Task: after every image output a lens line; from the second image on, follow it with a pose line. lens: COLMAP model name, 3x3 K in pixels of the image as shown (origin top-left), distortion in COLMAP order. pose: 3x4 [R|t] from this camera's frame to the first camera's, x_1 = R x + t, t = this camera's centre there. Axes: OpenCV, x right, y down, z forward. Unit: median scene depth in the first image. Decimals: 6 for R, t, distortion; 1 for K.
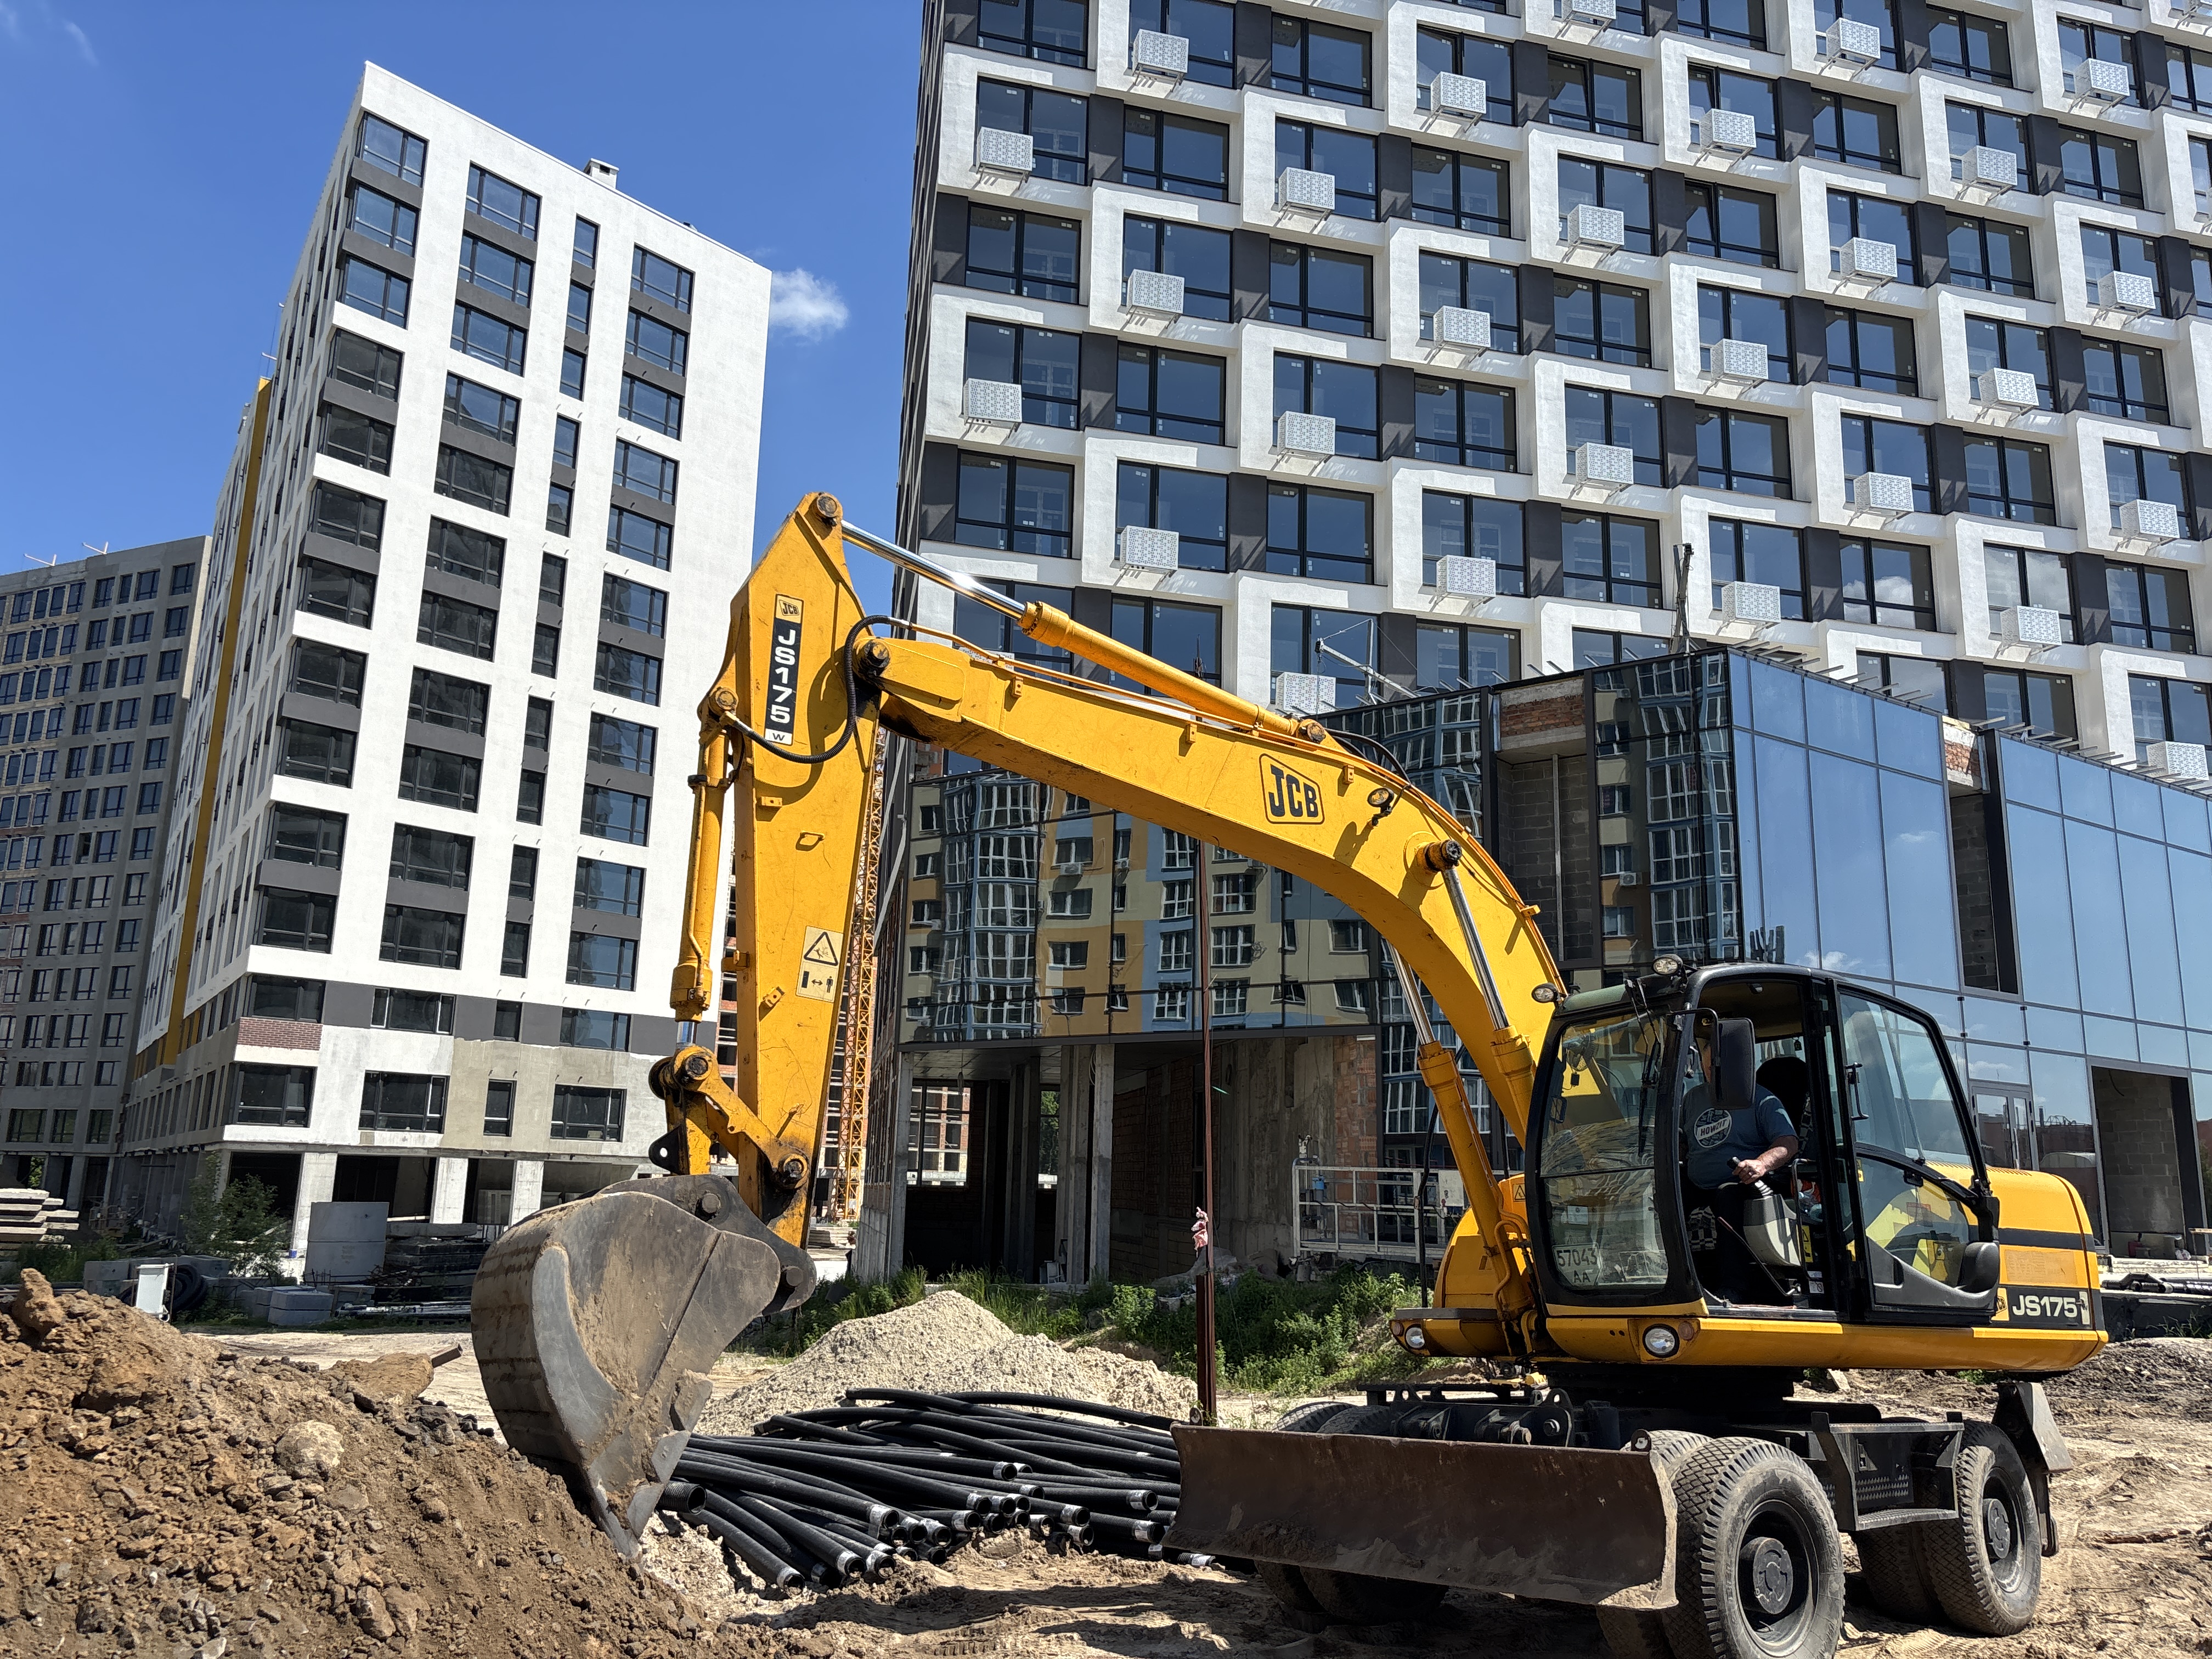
lens RADIAL K [[1678.4, 0, 1093.6], [0, 1678.4, 835.6], [0, 0, 1]] dist [0.071826, -0.084972]
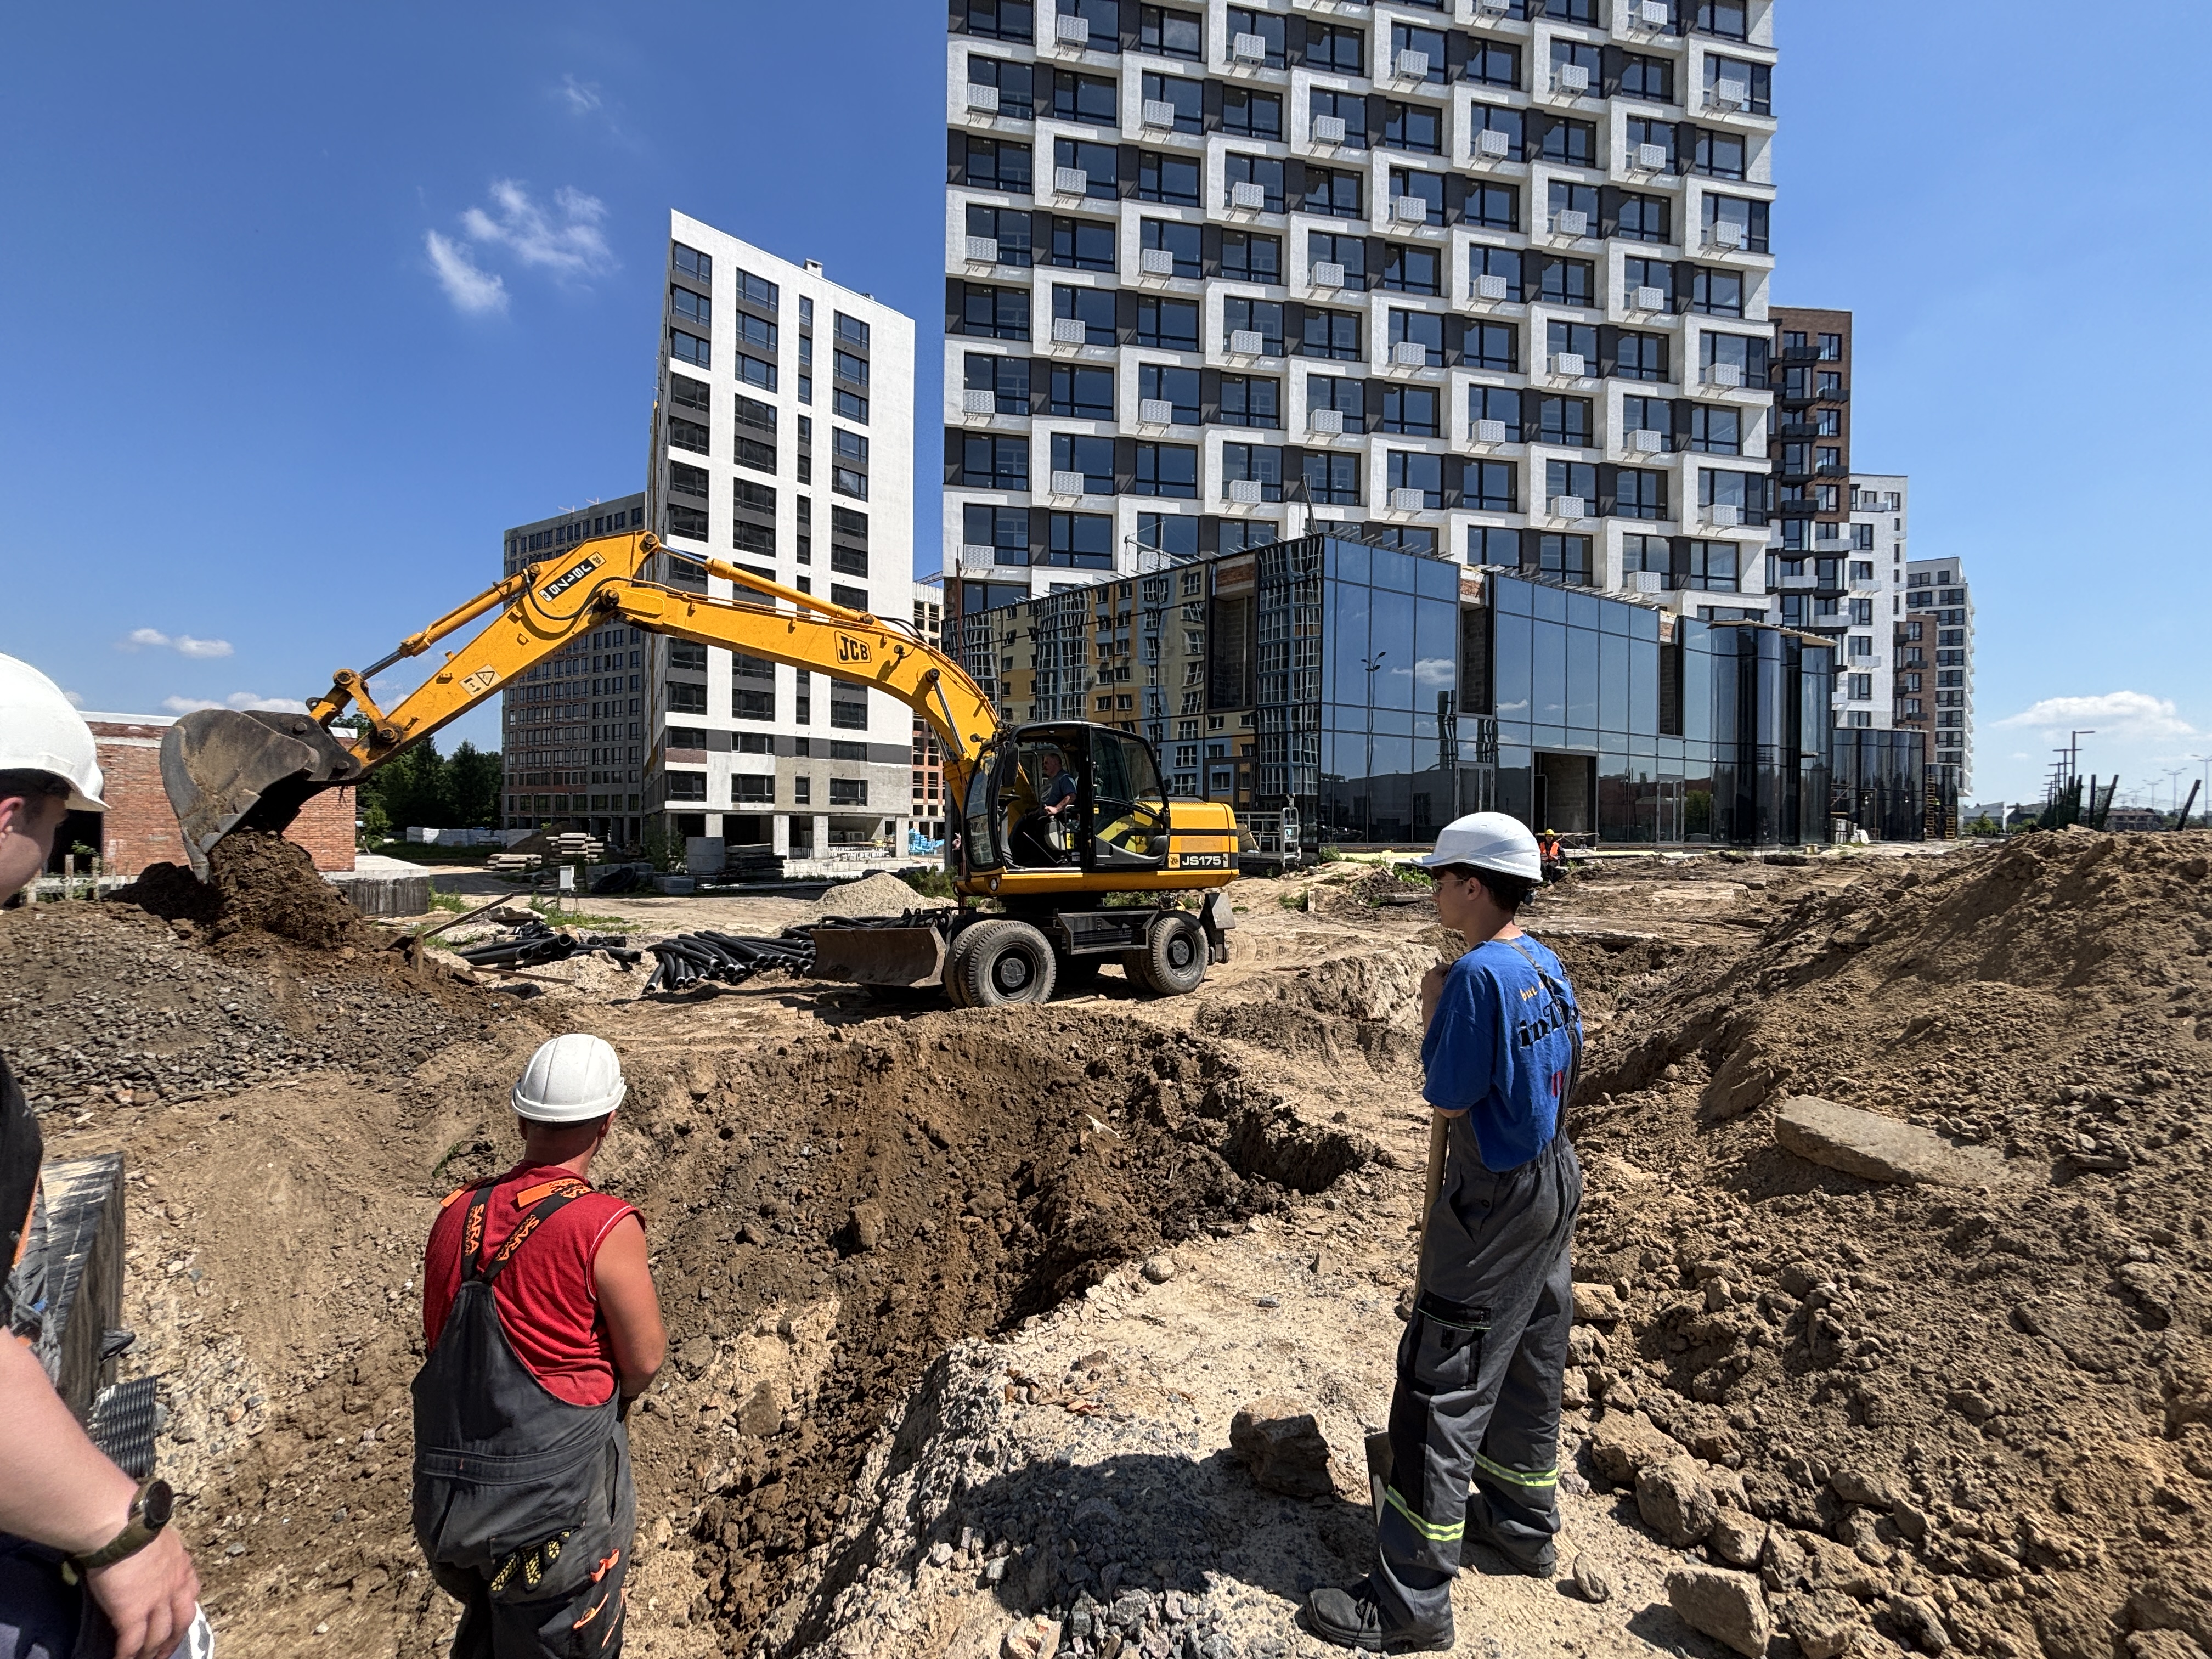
lens RADIAL K [[898.9, 0, 1106.0], [0, 898.9, 829.5], [0, 0, 1]] dist [-0.000037, 0.000448]
pose [[0.997469, -0.018284, -0.068718, 0.121449], [0.032192, 0.977786, 0.207117, -0.002979], [0.063405, -0.208805, 0.975900, -0.029633]]
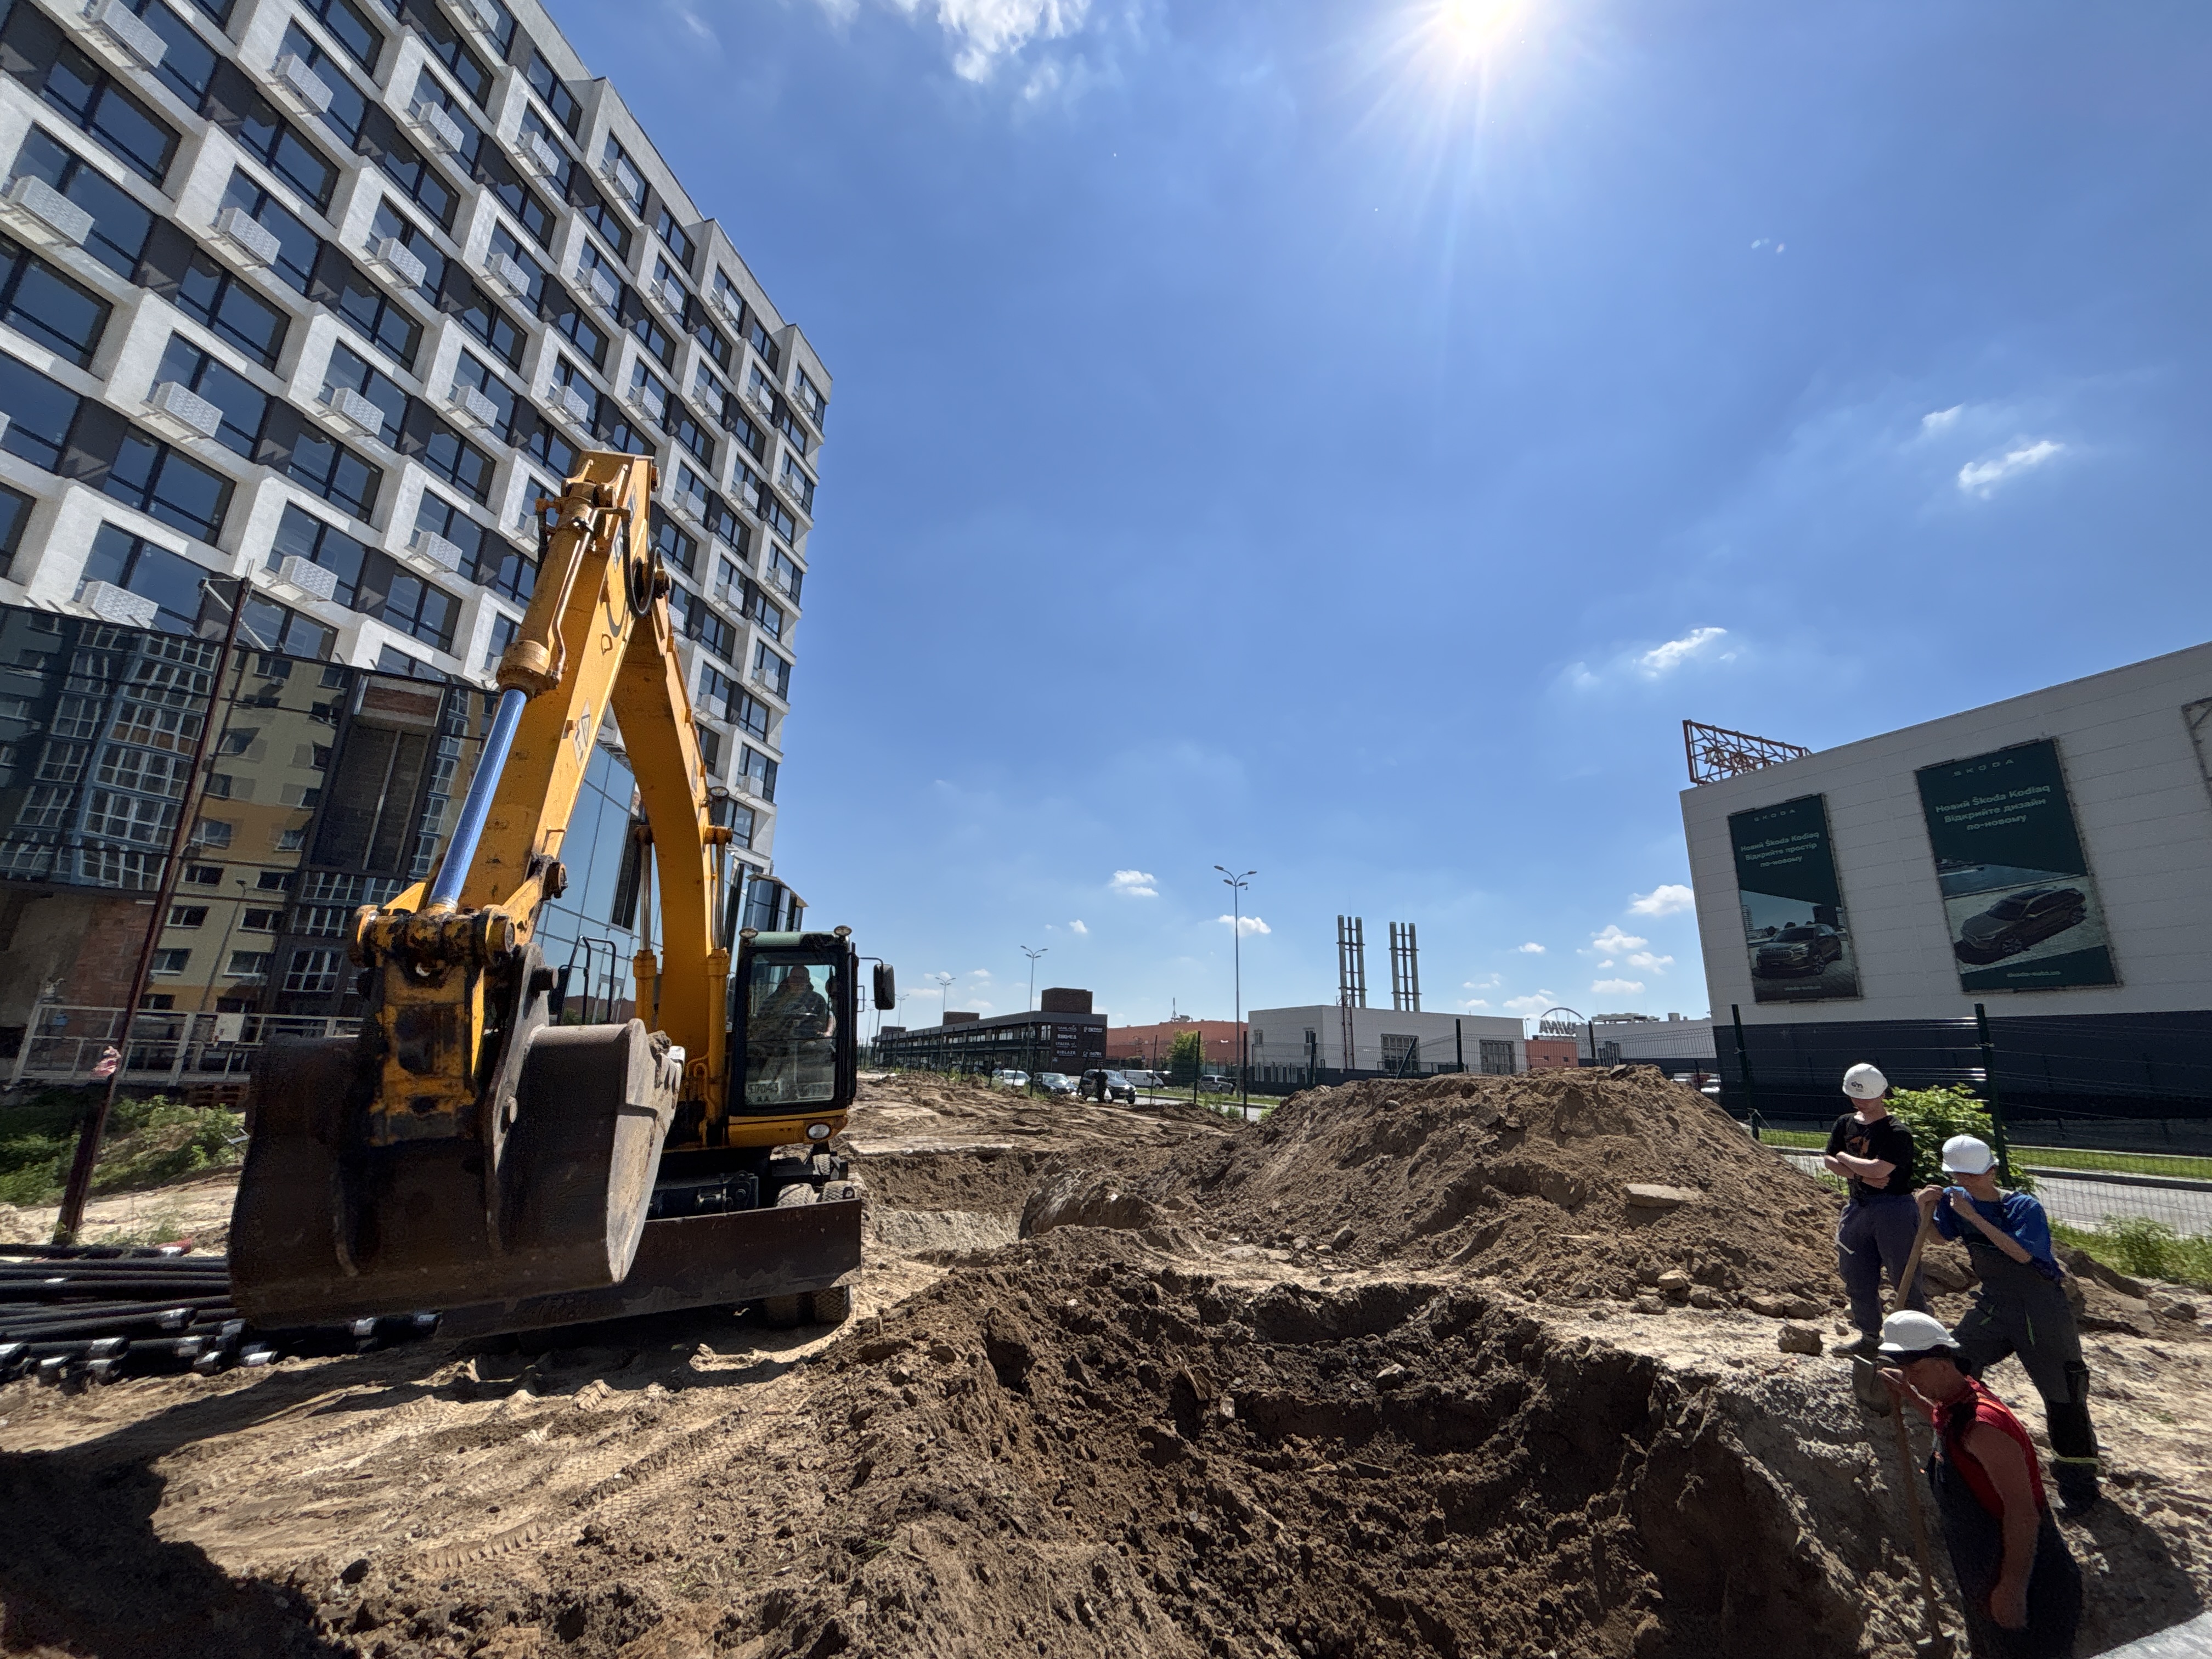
lens RADIAL K [[898.9, 0, 1106.0], [0, 898.9, 829.5], [0, 0, 1]] dist [-0.000037, 0.000448]
pose [[0.439063, 0.221067, 0.870835, -0.078108], [-0.209068, 0.967789, -0.140270, 0.010516], [-0.873793, -0.120476, 0.471138, 0.063203]]
